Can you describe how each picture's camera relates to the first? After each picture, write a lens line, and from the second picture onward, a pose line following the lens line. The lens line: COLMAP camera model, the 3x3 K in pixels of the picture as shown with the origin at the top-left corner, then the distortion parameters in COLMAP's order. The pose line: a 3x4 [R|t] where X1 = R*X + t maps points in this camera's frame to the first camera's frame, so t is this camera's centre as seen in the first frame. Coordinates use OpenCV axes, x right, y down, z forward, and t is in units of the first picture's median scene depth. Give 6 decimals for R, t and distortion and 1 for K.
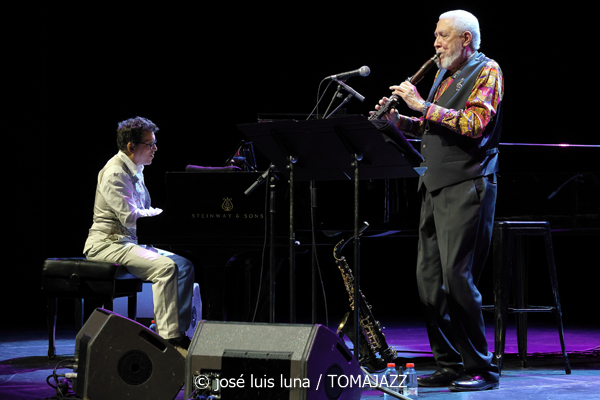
lens RADIAL K [[1808.7, 0, 302.2], [0, 1808.7, 201.0], [0, 0, 1]] dist [-0.056841, 0.000000]
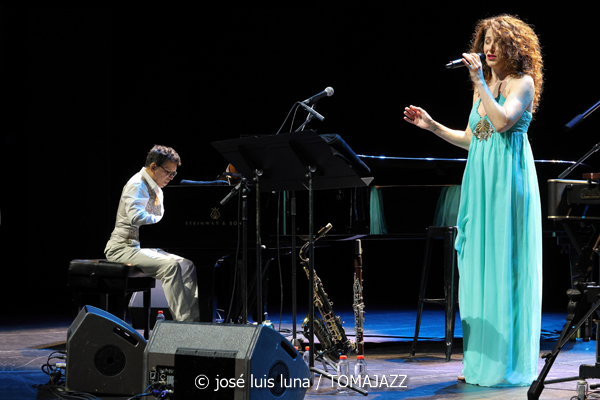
lens RADIAL K [[1287.5, 0, 299.9], [0, 1287.5, 201.4], [0, 0, 1]] dist [-0.347100, 0.000000]
pose [[0.999333, -0.008428, -0.035524, 0.046439], [0.008127, 0.999930, -0.008595, 0.001920], [0.035594, 0.008300, 0.999332, 0.195972]]
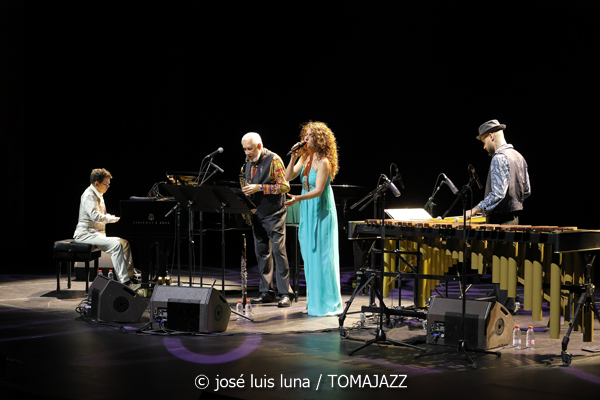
lens RADIAL K [[1224.4, 0, 299.8], [0, 1224.4, 198.3], [0, 0, 1]] dist [-0.294591, 0.000000]
pose [[0.990103, -0.003955, 0.140284, -0.074465], [-0.001725, 0.999184, 0.040351, -0.080877], [-0.140329, -0.040193, 0.989289, -0.393811]]
